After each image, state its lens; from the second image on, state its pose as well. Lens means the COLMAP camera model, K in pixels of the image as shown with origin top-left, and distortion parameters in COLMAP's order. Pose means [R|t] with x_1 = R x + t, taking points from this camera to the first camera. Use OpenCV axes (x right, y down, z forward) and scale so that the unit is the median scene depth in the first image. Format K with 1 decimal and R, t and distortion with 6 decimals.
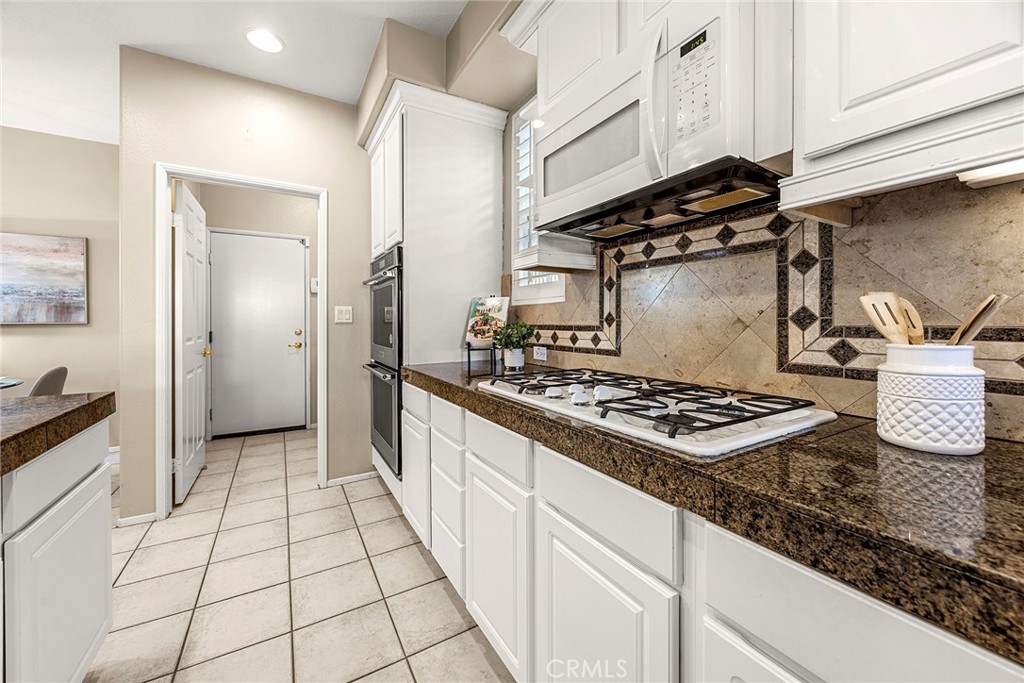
lens RADIAL K [[392.5, 0, 507.3], [0, 392.5, 326.3], [0, 0, 1]] dist [-0.001011, -0.000173]
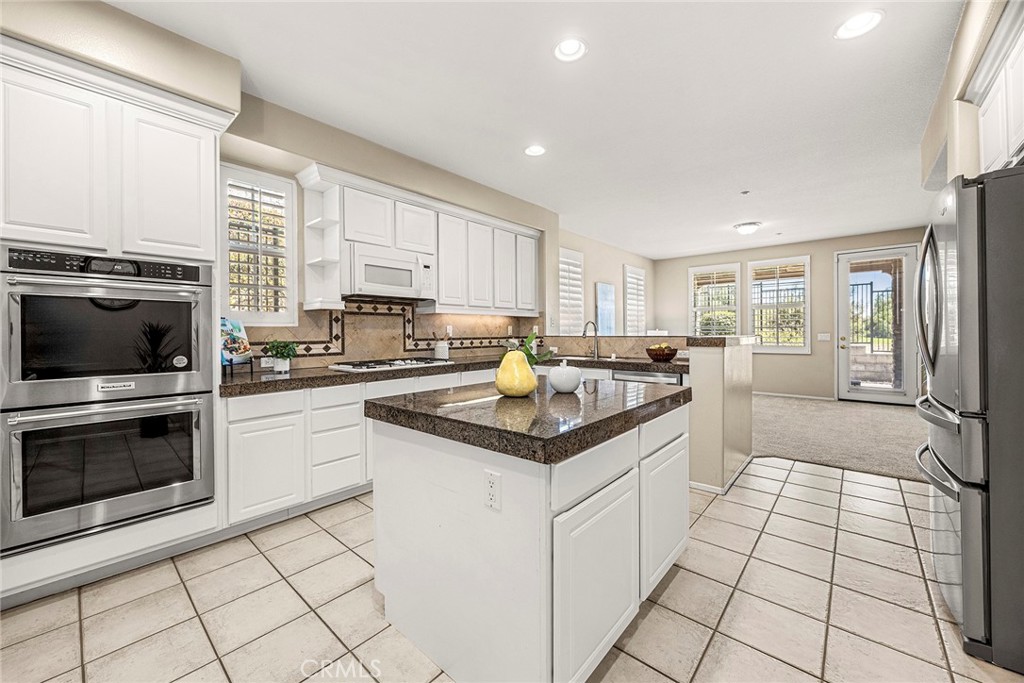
lens RADIAL K [[407.4, 0, 495.5], [0, 407.4, 333.1], [0, 0, 1]] dist [0.001565, 0.000052]
pose [[-0.272972, -0.000524, 0.962022, -1.921414], [0.016408, 0.999852, 0.005201, -0.035984], [-0.961882, 0.017205, -0.272923, 0.773862]]
